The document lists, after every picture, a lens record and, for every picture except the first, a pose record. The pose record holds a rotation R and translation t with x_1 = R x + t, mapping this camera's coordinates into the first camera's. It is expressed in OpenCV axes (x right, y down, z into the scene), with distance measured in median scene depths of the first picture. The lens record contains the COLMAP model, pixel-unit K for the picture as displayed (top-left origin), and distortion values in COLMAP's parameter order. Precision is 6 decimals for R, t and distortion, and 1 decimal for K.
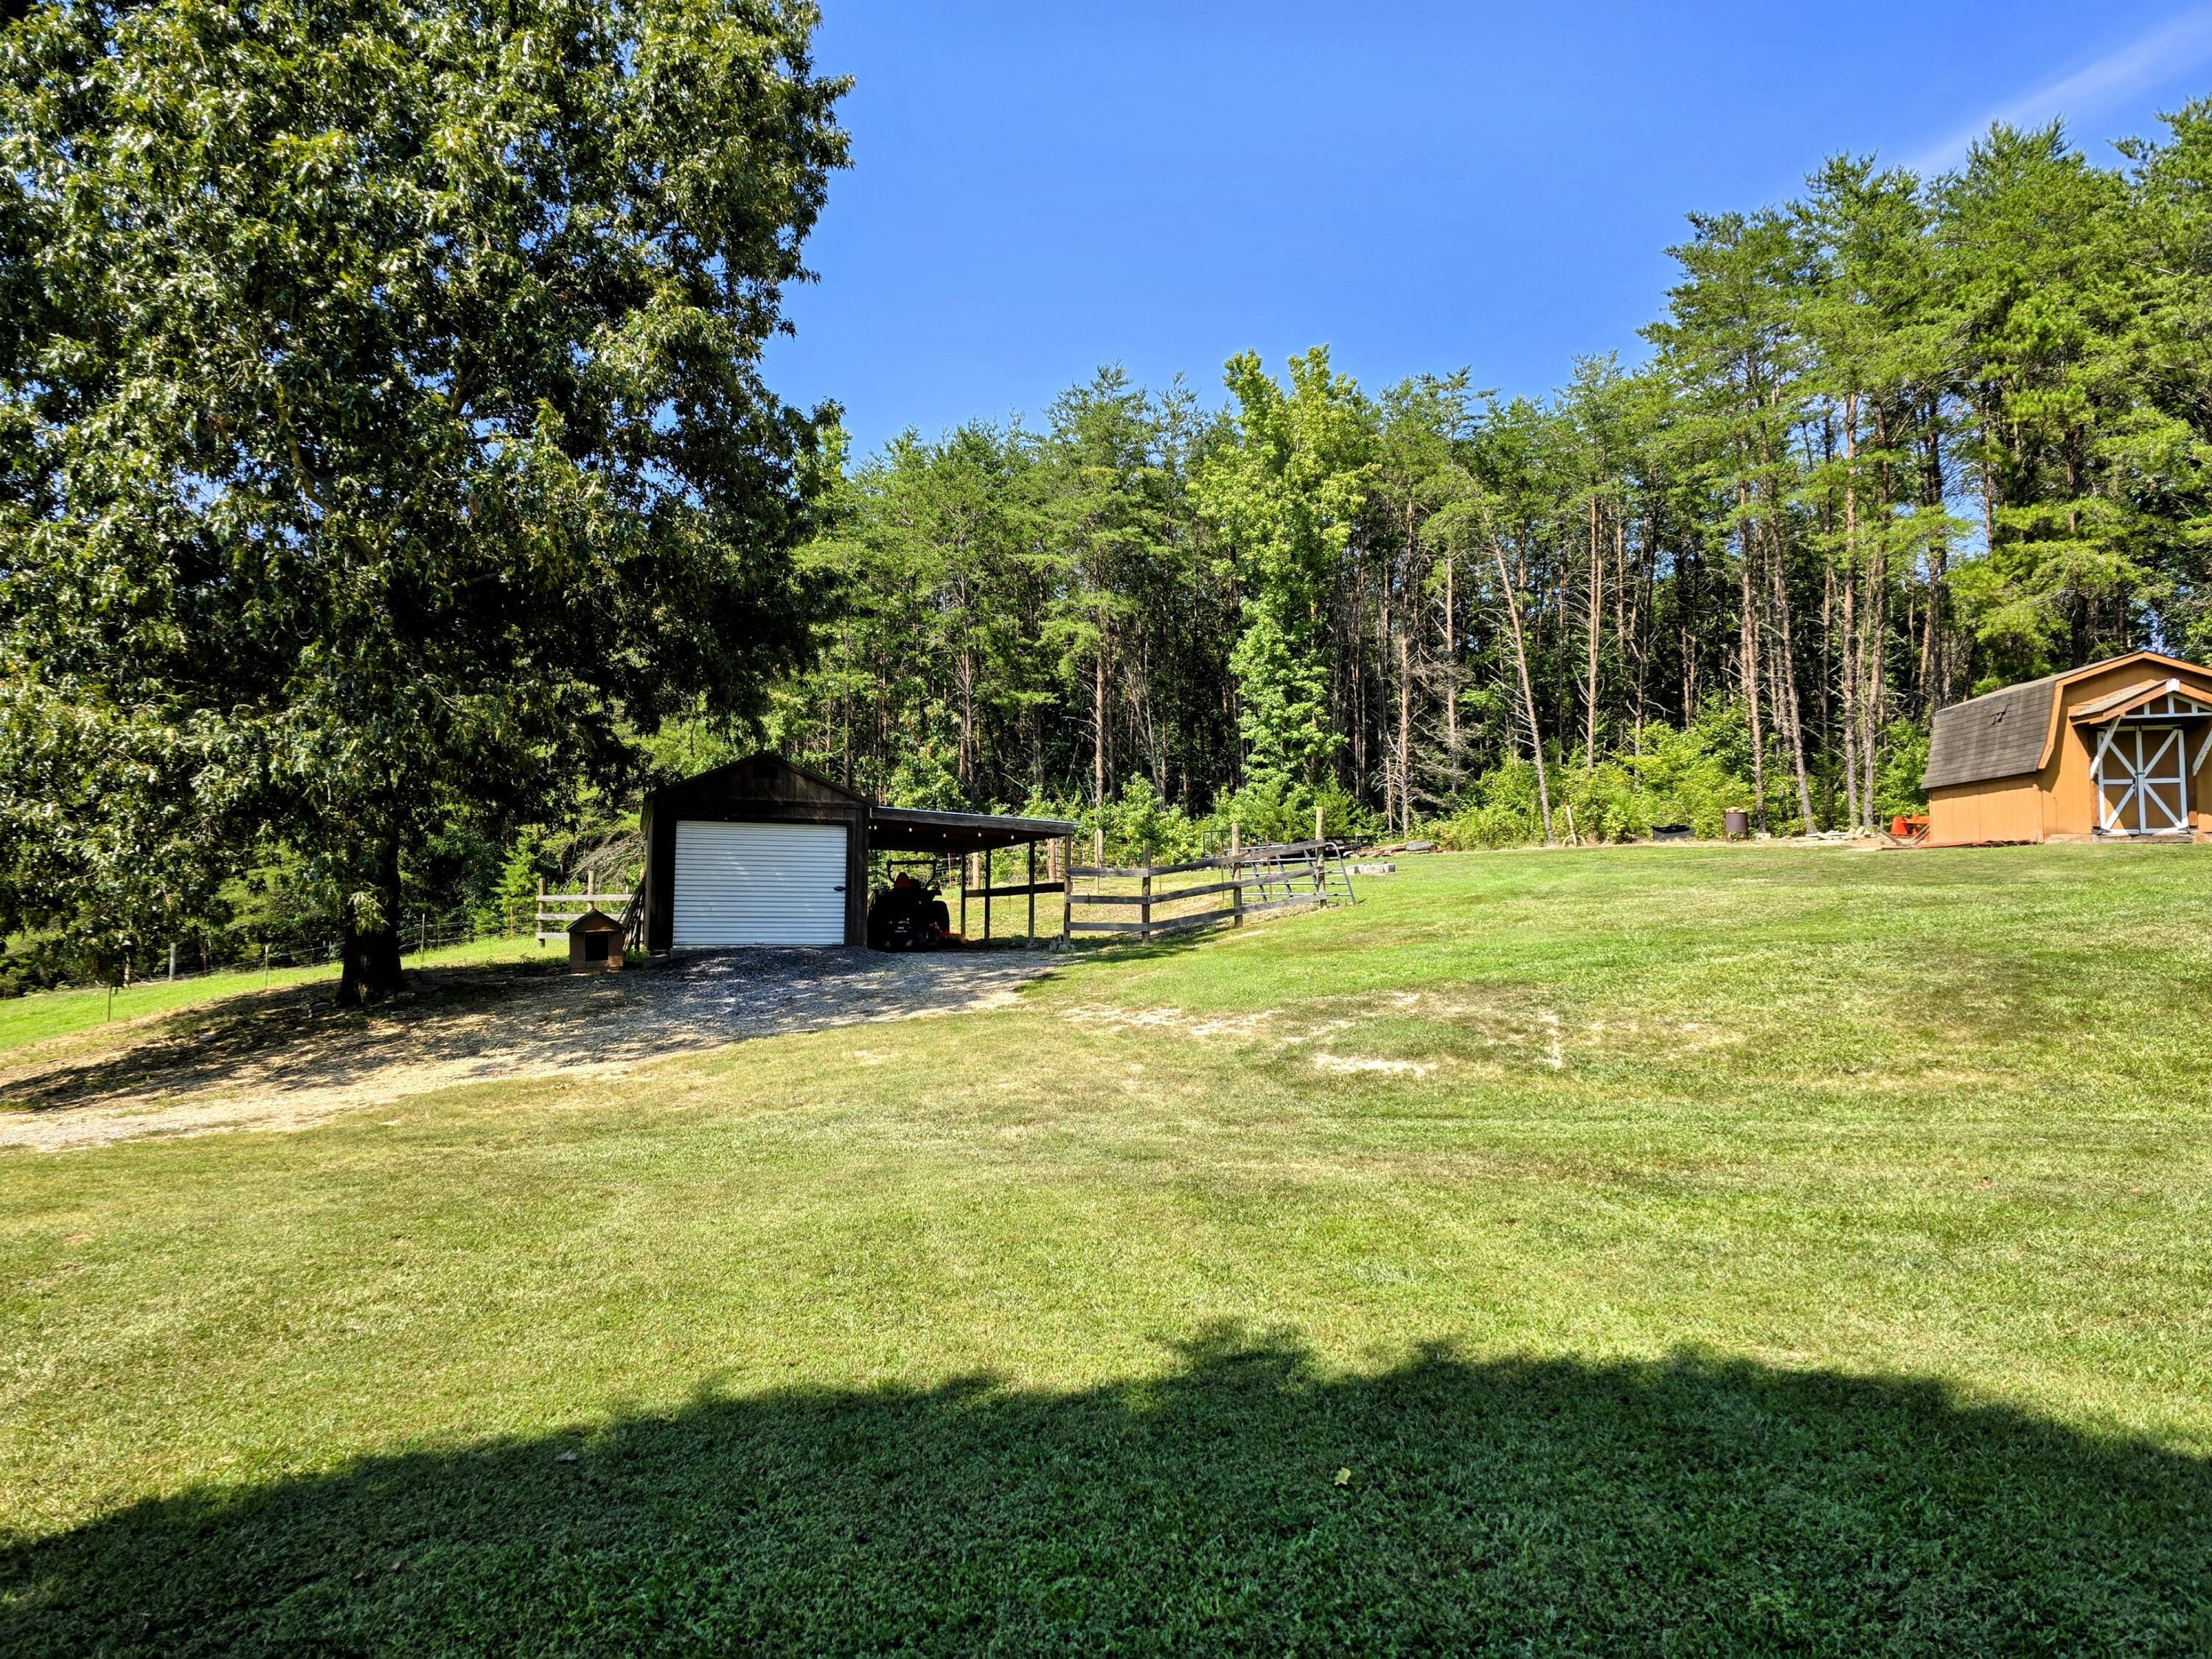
lens RADIAL K [[1502.4, 0, 1108.1], [0, 1502.4, 823.6], [0, 0, 1]] dist [0.044696, -0.011316]
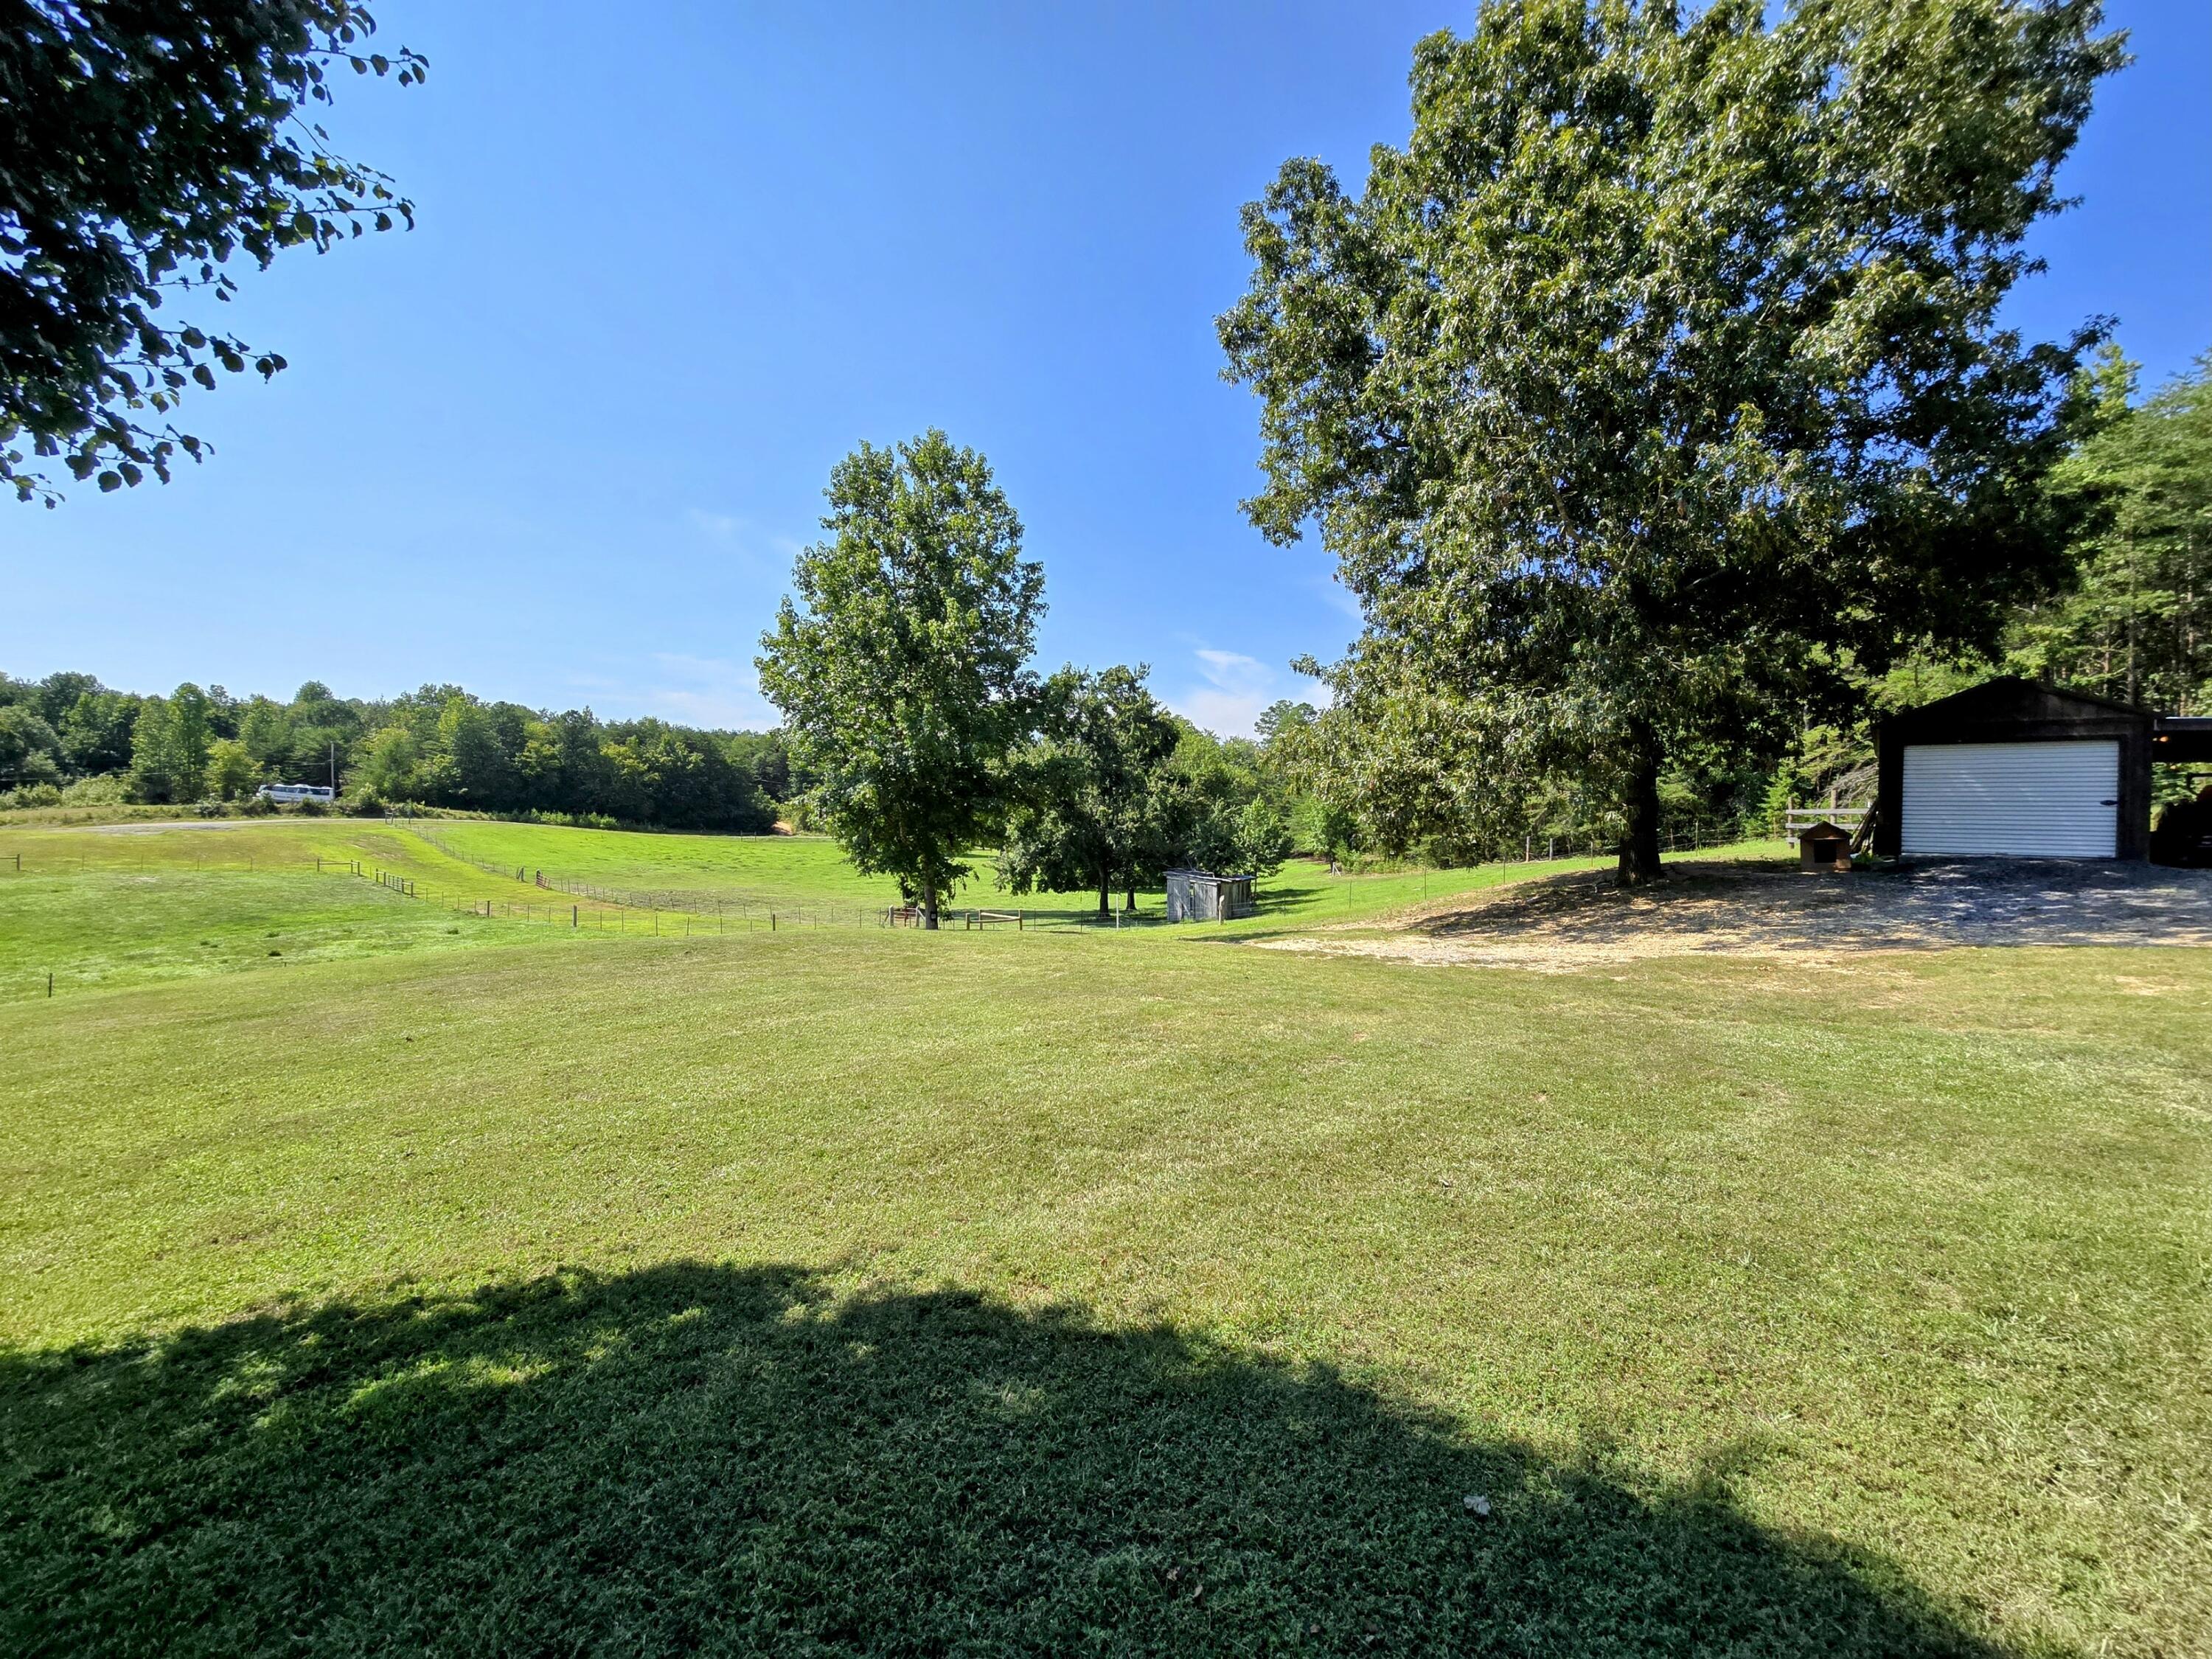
lens RADIAL K [[934.9, 0, 1105.3], [0, 934.9, 818.6], [0, 0, 1]] dist [0.008264, 0.001581]
pose [[0.537739, 0.002121, -0.843109, -0.006635], [0.045375, 0.998475, 0.031453, 0.003888], [0.841889, -0.055170, 0.536823, 0.101819]]
